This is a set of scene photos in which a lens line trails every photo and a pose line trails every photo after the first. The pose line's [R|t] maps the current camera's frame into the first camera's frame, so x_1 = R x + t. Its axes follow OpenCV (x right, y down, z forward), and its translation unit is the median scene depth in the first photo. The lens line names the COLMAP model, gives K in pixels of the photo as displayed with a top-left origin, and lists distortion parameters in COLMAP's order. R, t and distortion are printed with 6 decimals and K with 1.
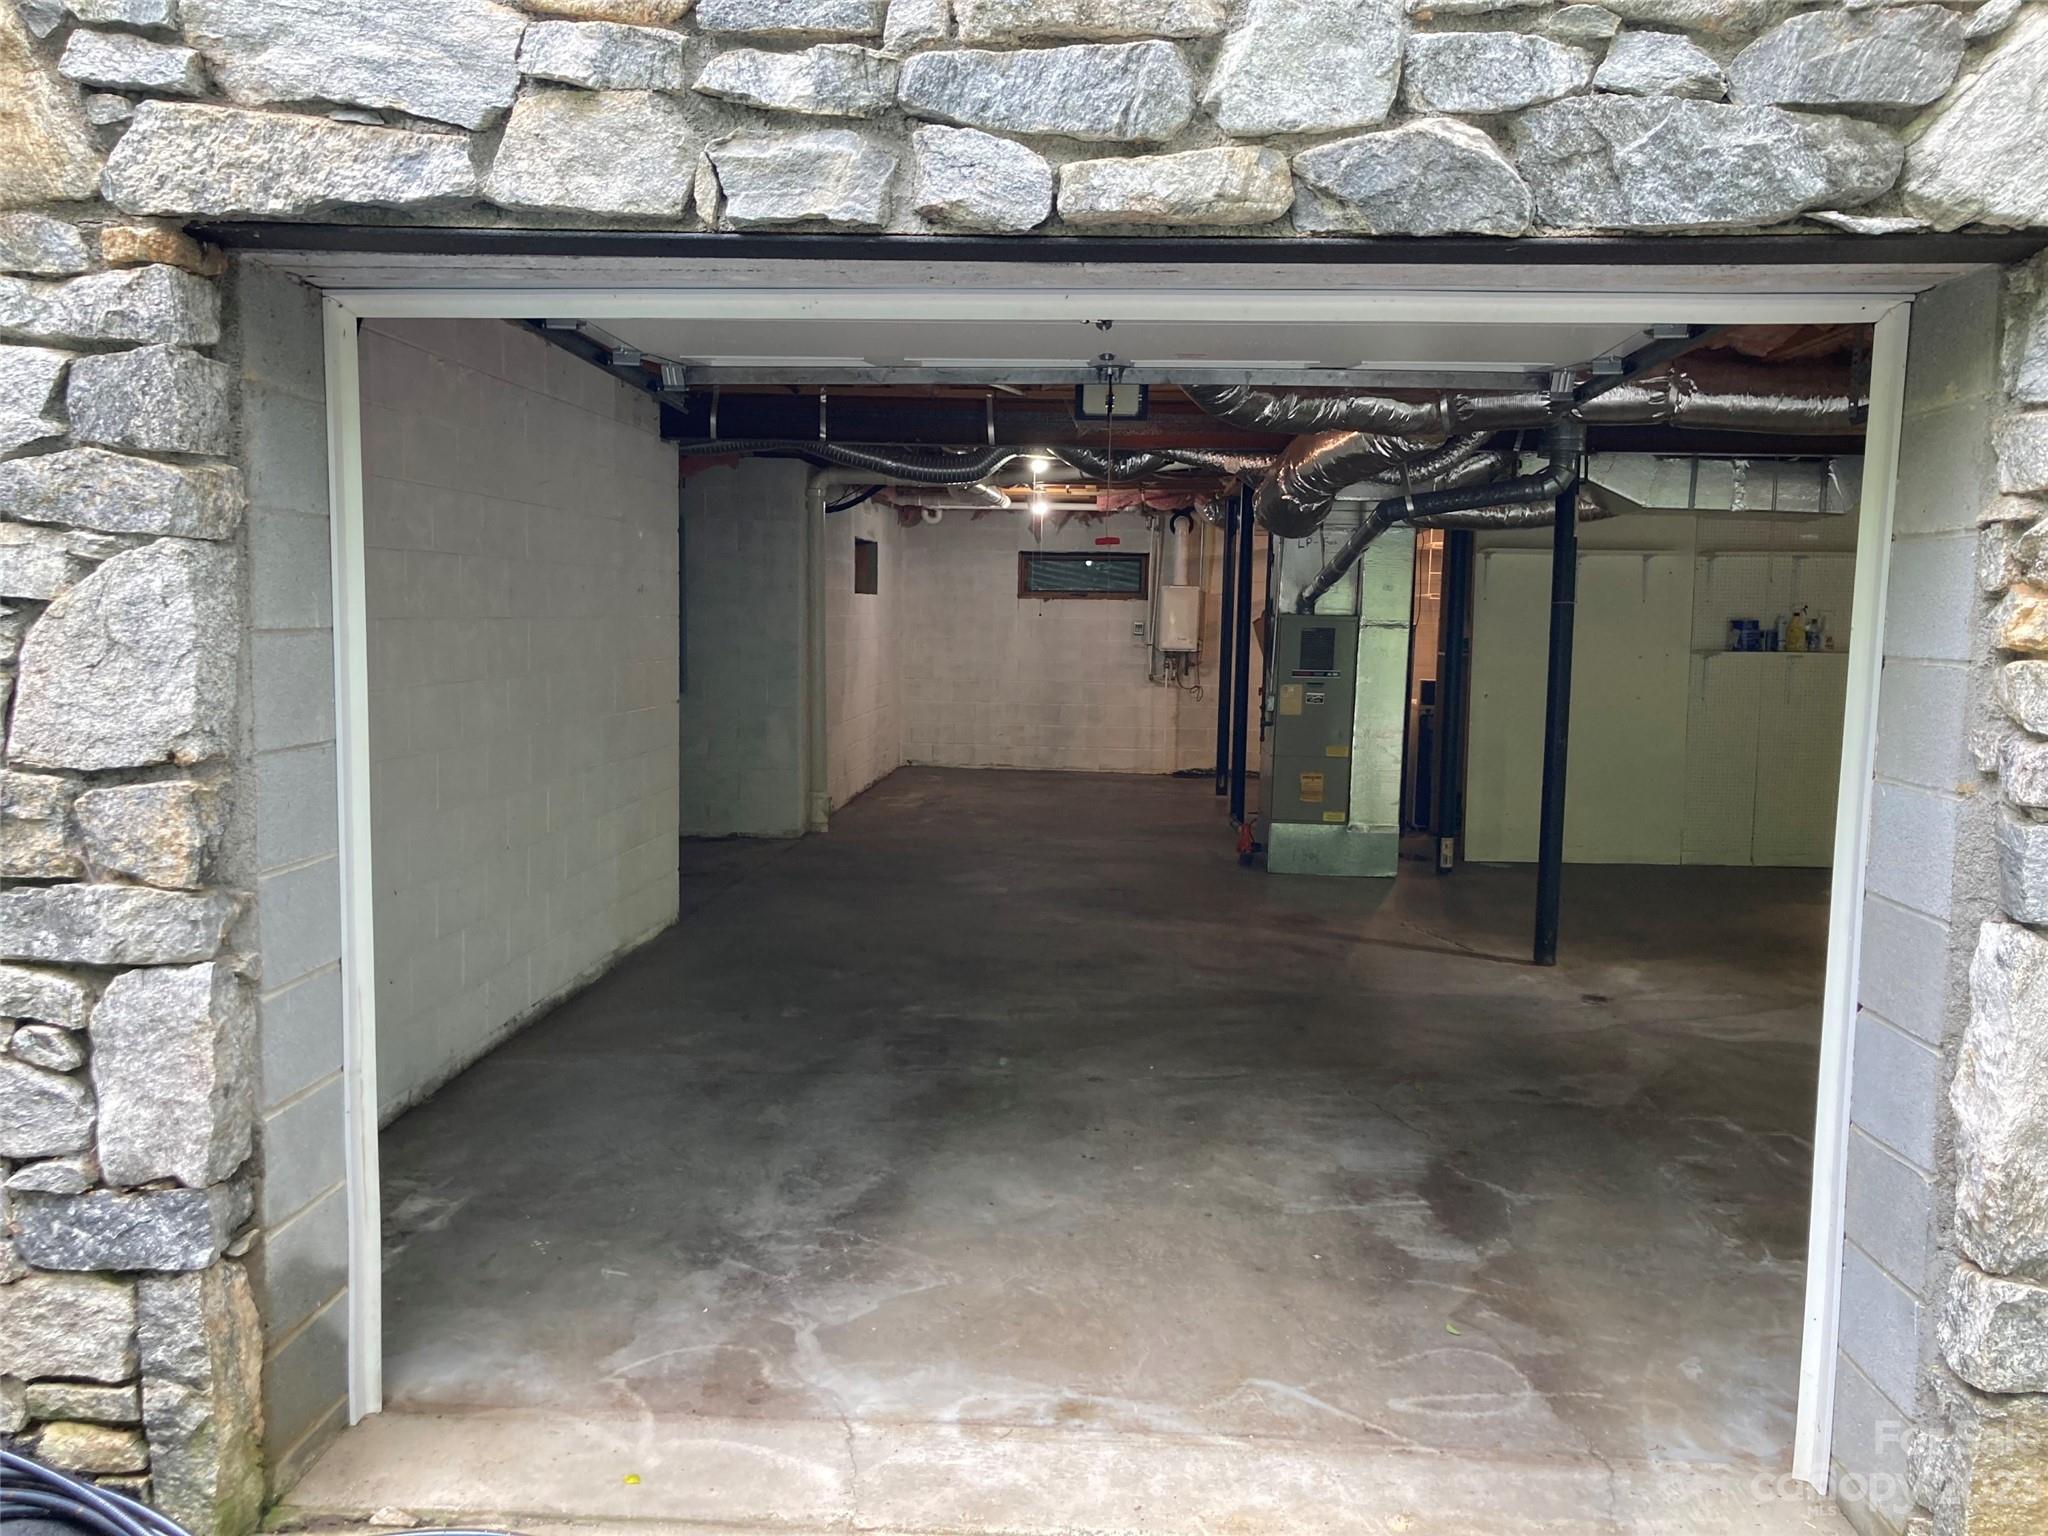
lens RADIAL K [[1679.7, 0, 1024.0], [0, 1679.7, 768.0], [0, 0, 1]] dist [-0.059835, 0.001124]
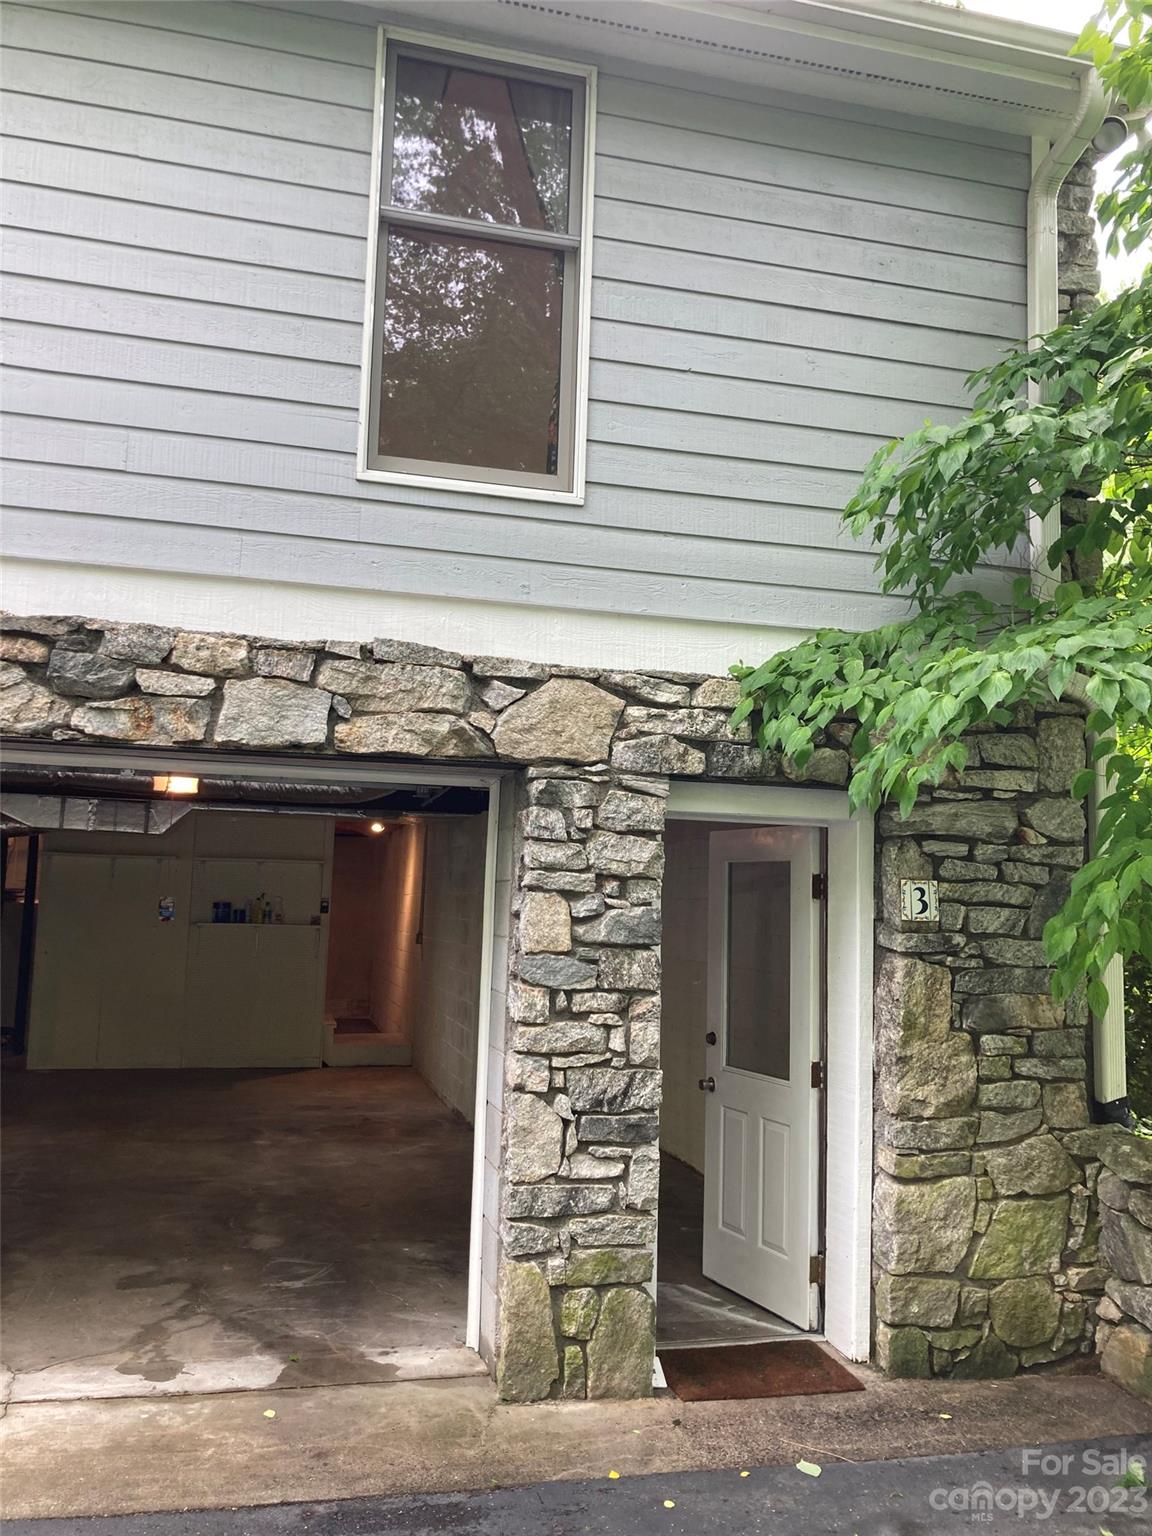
lens RADIAL K [[1250.8, 0, 576.0], [0, 1250.8, 768.0], [0, 0, 1]] dist [0.009128, 0.010024]
pose [[0.944575, 0.051823, 0.324180, 0.362944], [0.013082, 0.980736, -0.194897, 0.019000], [-0.328036, 0.188336, 0.925701, -0.203515]]
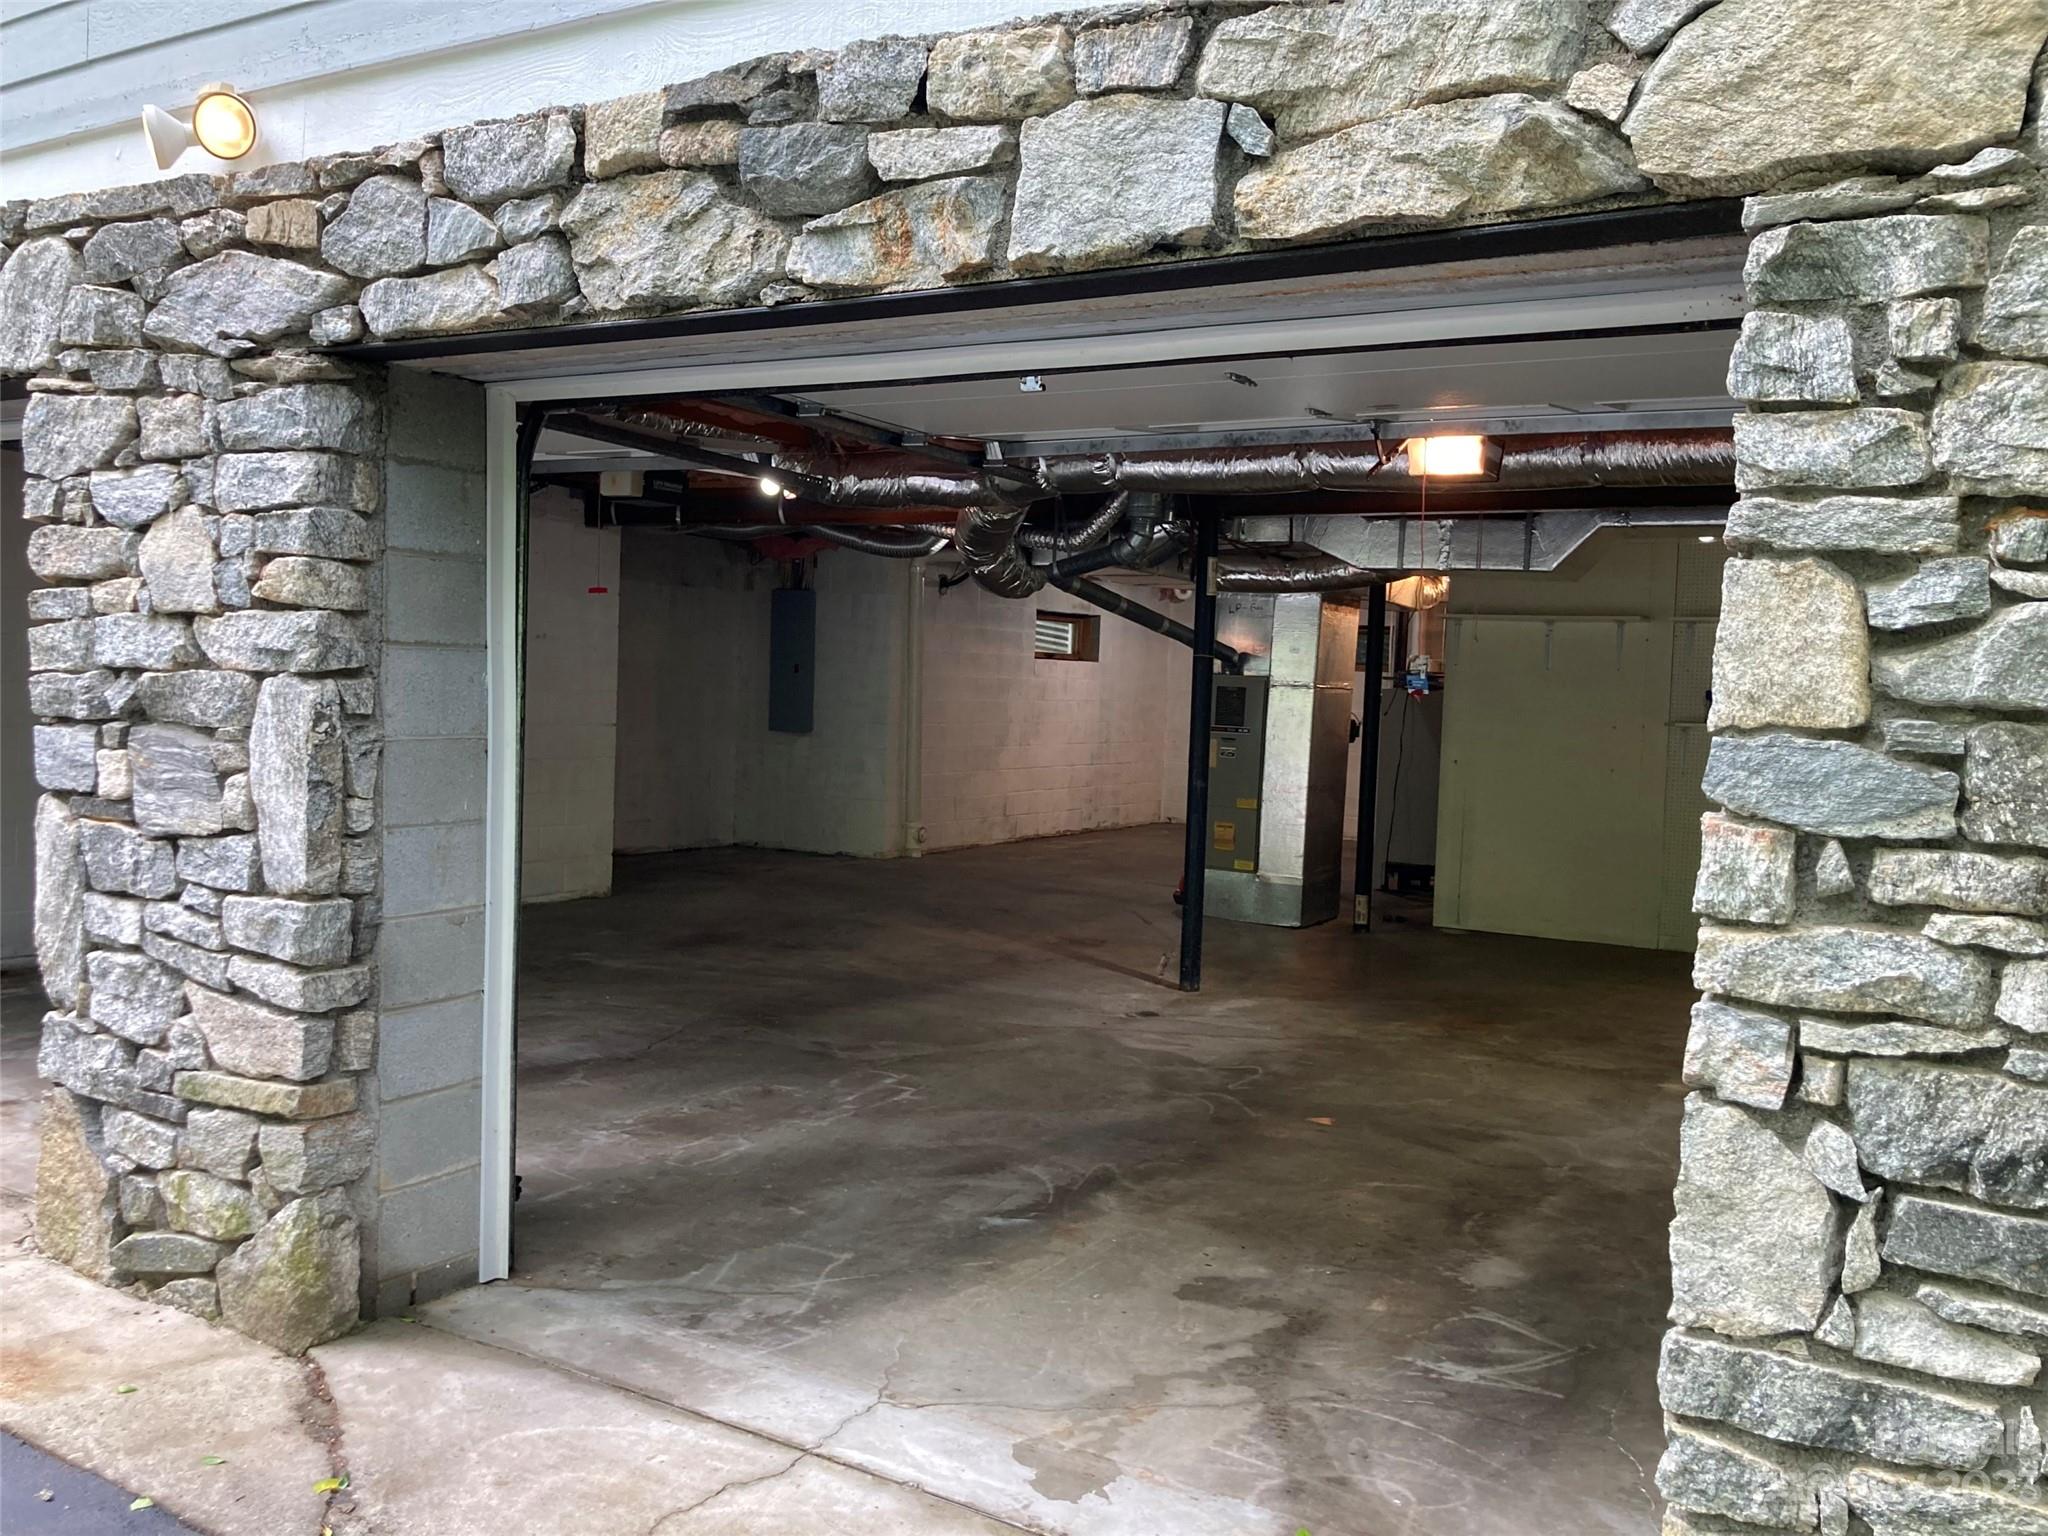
lens RADIAL K [[1685.5, 0, 1026.4], [0, 1685.5, 791.4], [0, 0, 1]] dist [-0.012066, 0.048609]
pose [[0.897319, 0.050407, -0.438494, 0.498328], [-0.067421, 0.997452, -0.023304, 0.015884], [0.436202, 0.050475, 0.898432, -0.020771]]
